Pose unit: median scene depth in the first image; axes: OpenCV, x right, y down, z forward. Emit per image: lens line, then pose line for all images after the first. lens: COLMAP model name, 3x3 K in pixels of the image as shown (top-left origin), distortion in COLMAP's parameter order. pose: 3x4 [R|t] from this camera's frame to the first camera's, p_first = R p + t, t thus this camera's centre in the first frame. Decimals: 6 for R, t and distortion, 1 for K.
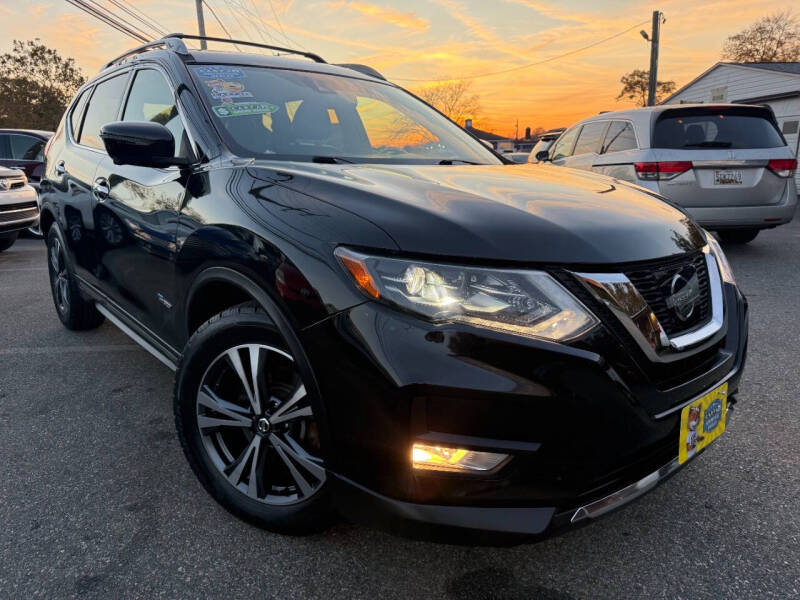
lens RADIAL K [[578.2, 0, 414.0], [0, 578.2, 329.8], [0, 0, 1]] dist [-0.008230, 0.002411]
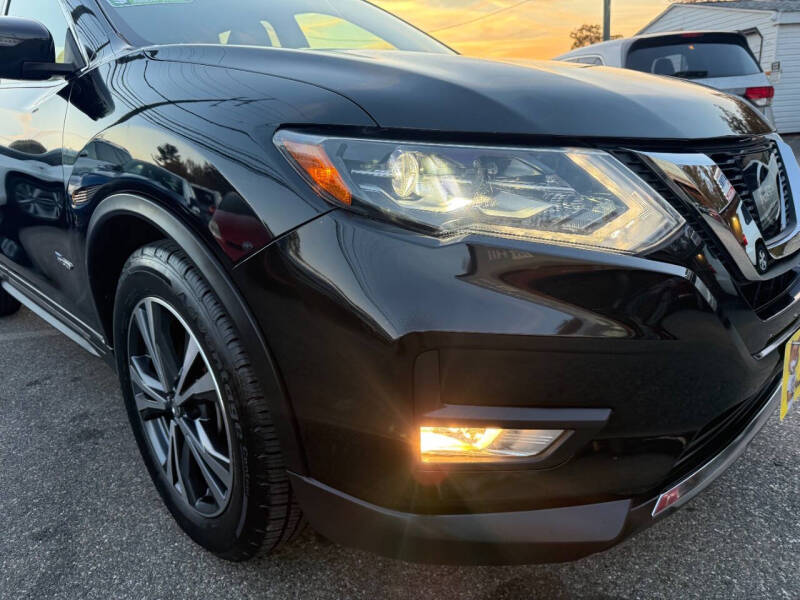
lens RADIAL K [[554.3, 0, 410.7], [0, 554.3, 338.8], [0, 0, 1]] dist [-0.001855, -0.021589]
pose [[0.995735, -0.075485, 0.053045, -0.030123], [0.071995, 0.995293, 0.064876, 0.045867], [-0.057692, -0.060781, 0.996482, 0.301547]]
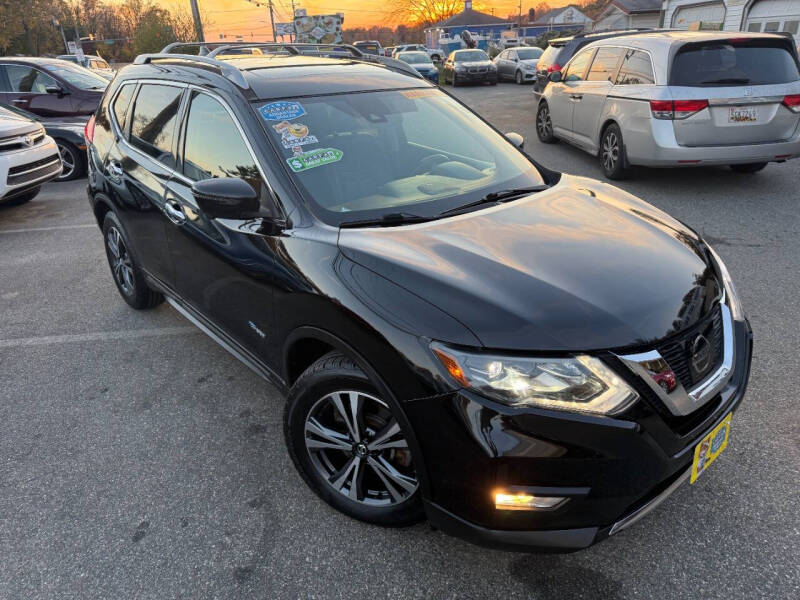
lens RADIAL K [[587.0, 0, 403.2], [0, 587.0, 314.4], [0, 0, 1]] dist [0.004611, -0.010018]
pose [[0.999606, -0.027900, -0.003063, -0.158533], [0.027971, 0.981204, 0.190935, -0.372041], [-0.002321, -0.190945, 0.981598, -0.209166]]
